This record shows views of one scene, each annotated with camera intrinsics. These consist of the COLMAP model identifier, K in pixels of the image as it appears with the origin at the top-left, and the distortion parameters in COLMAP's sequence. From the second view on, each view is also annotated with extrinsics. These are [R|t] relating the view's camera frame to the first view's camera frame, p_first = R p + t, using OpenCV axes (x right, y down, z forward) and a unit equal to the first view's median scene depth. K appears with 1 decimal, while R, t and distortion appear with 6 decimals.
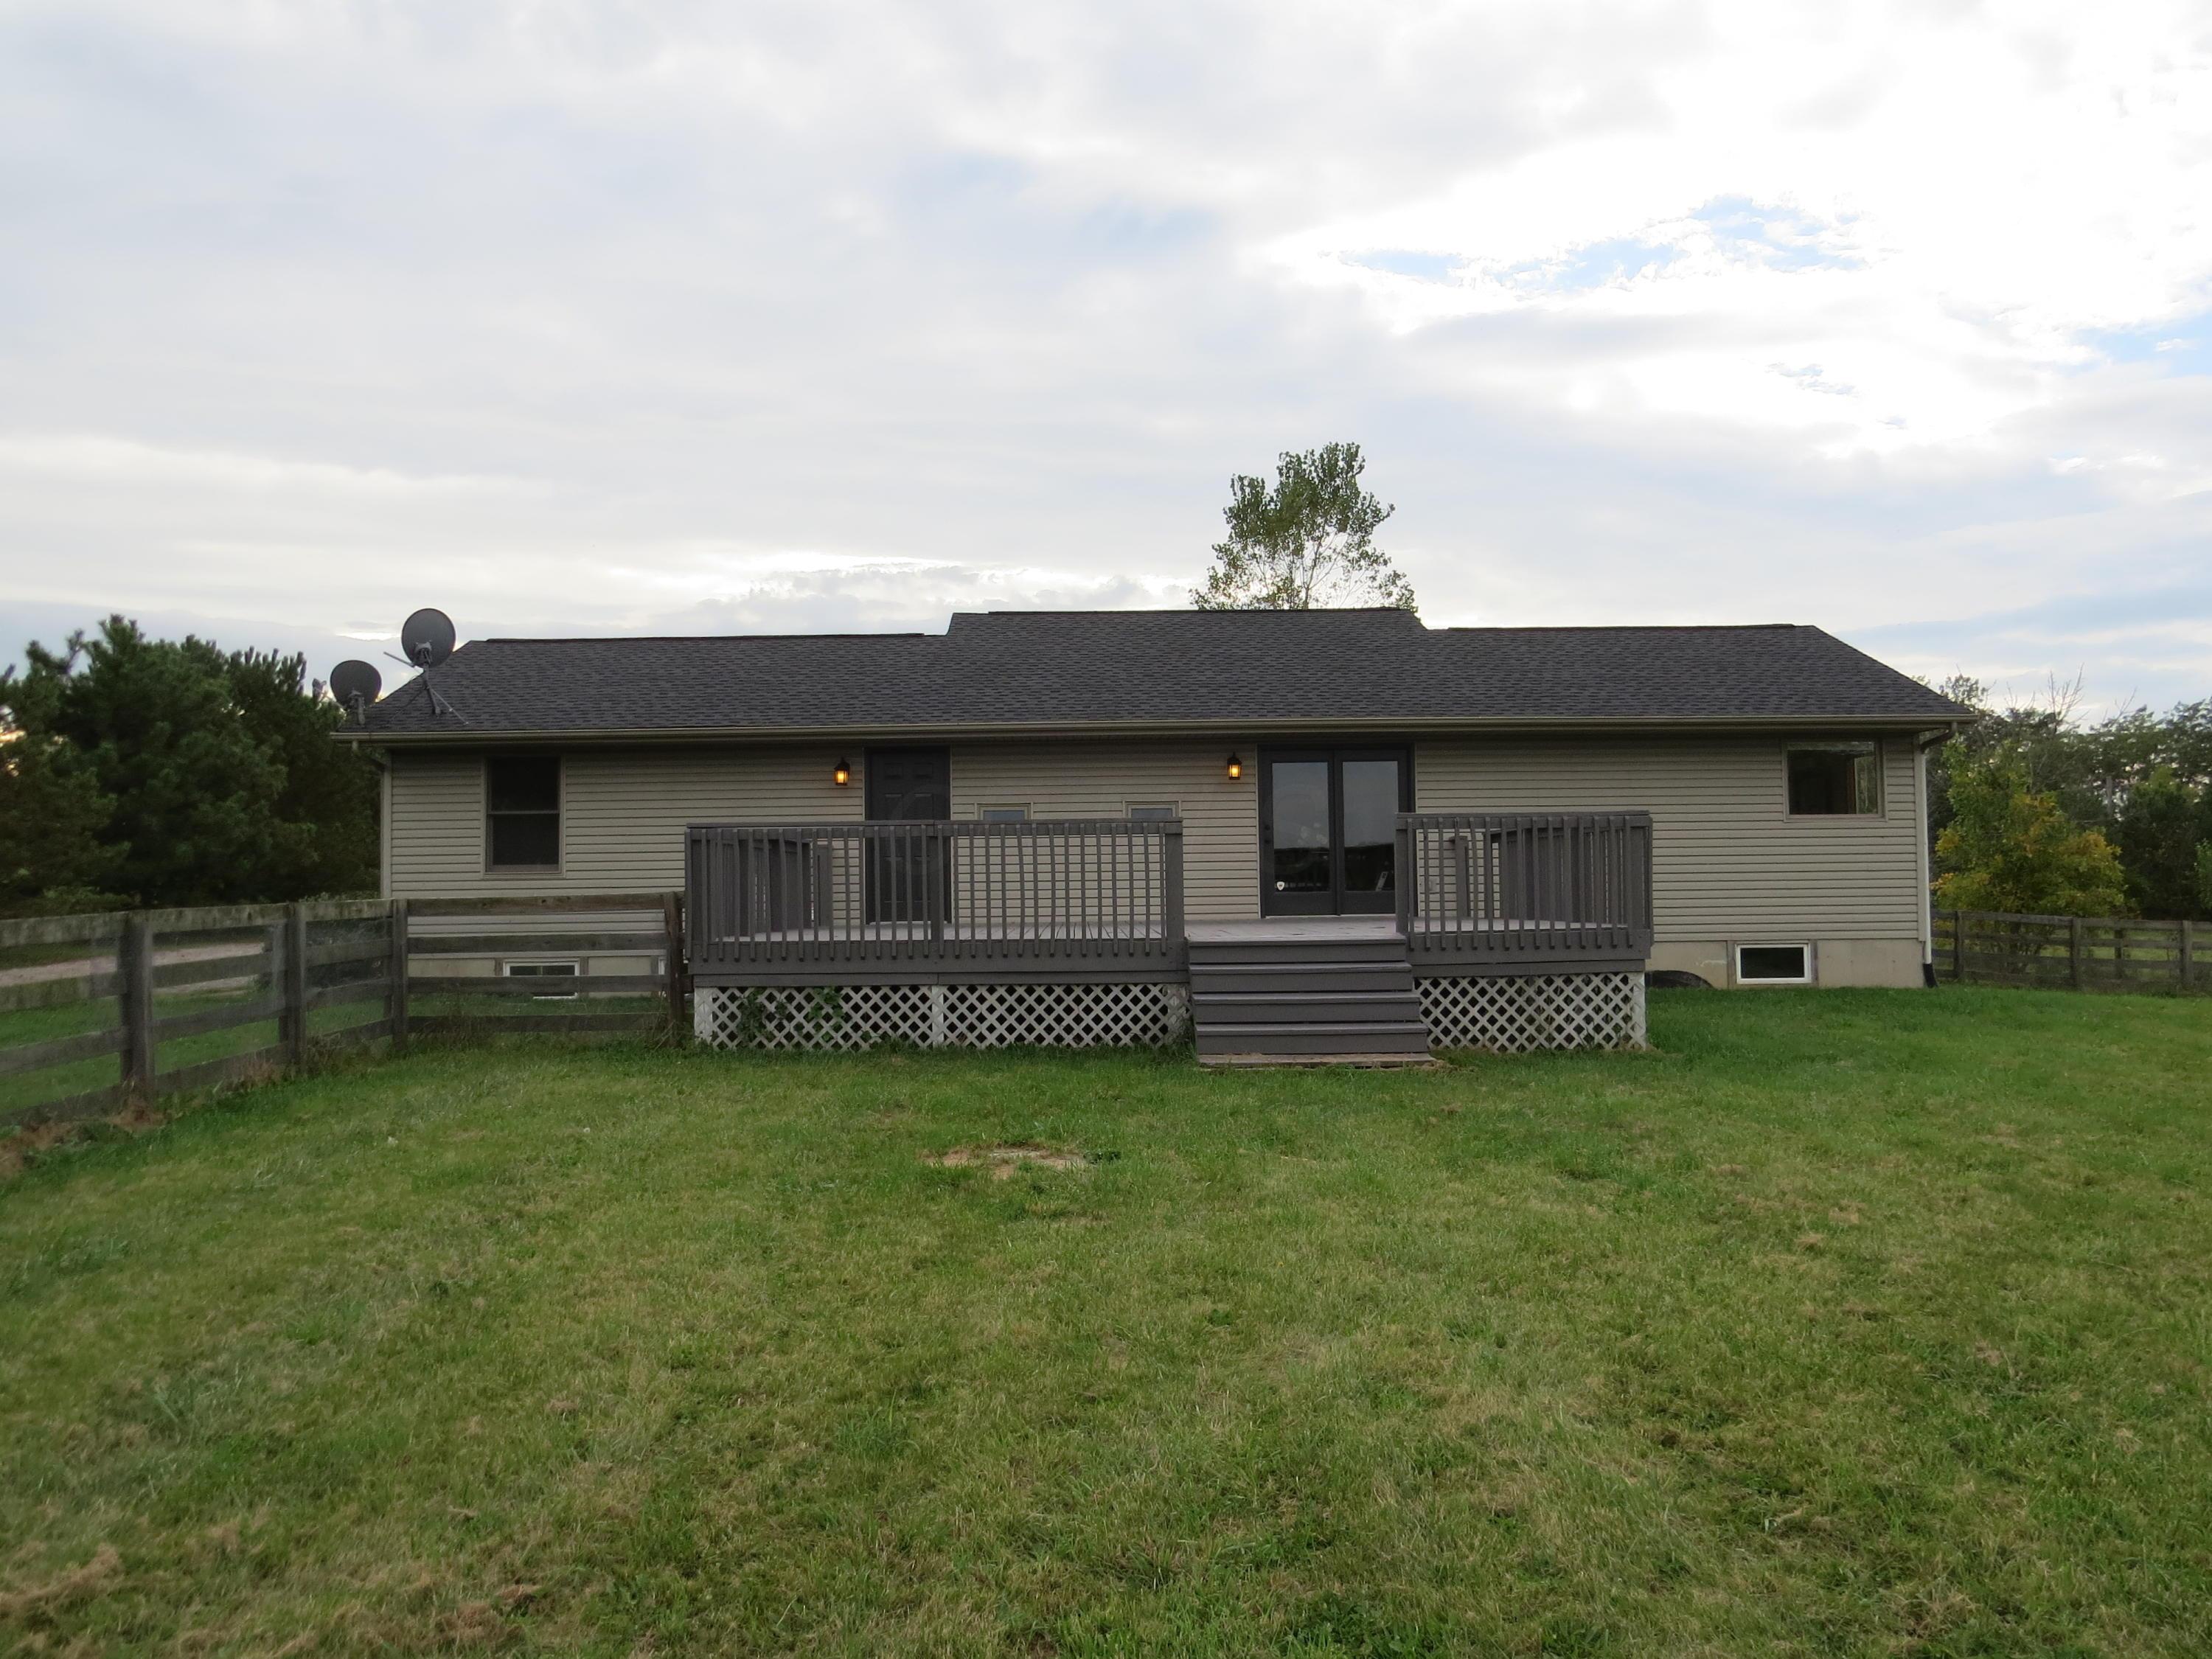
lens RADIAL K [[1578.9, 0, 1106.0], [0, 1578.9, 829.5], [0, 0, 1]] dist [-0.037460, -0.002209]
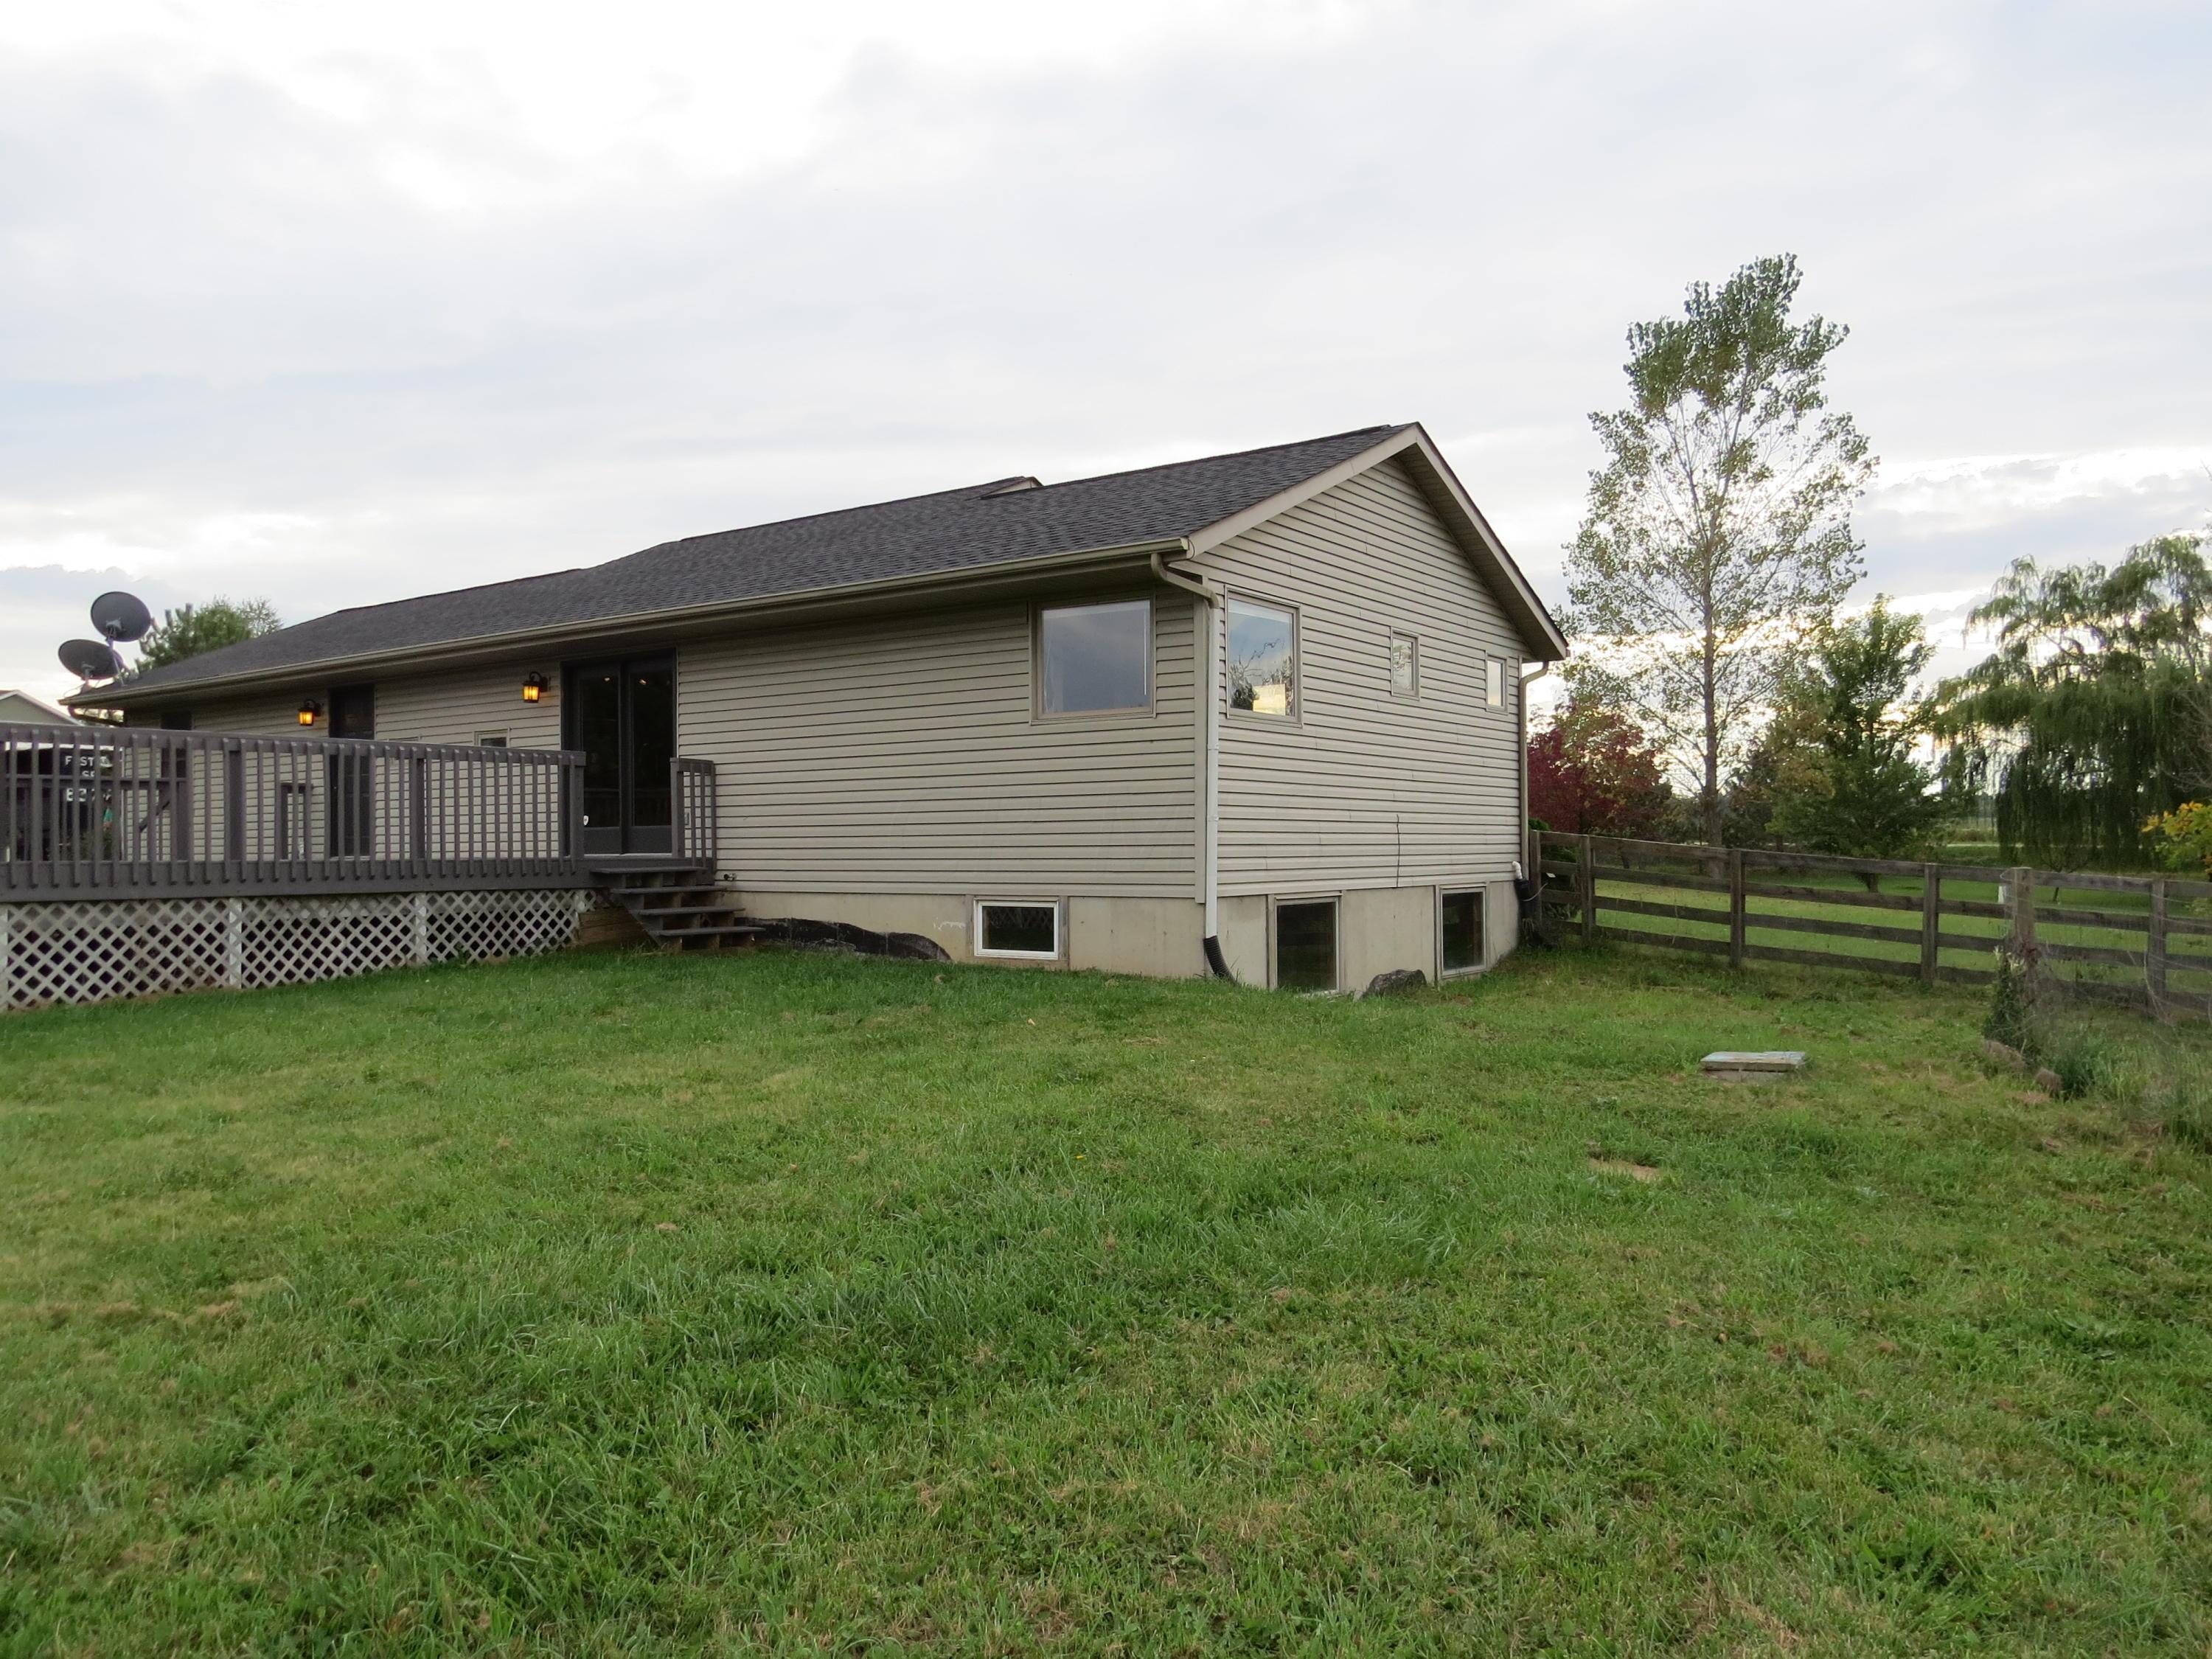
lens RADIAL K [[1578.9, 0, 1106.0], [0, 1578.9, 829.5], [0, 0, 1]] dist [-0.037460, -0.002209]
pose [[0.859706, 0.009627, -0.510698, 0.321920], [0.013997, 0.999003, 0.042394, 0.003925], [0.510597, -0.043595, 0.858715, 0.159749]]
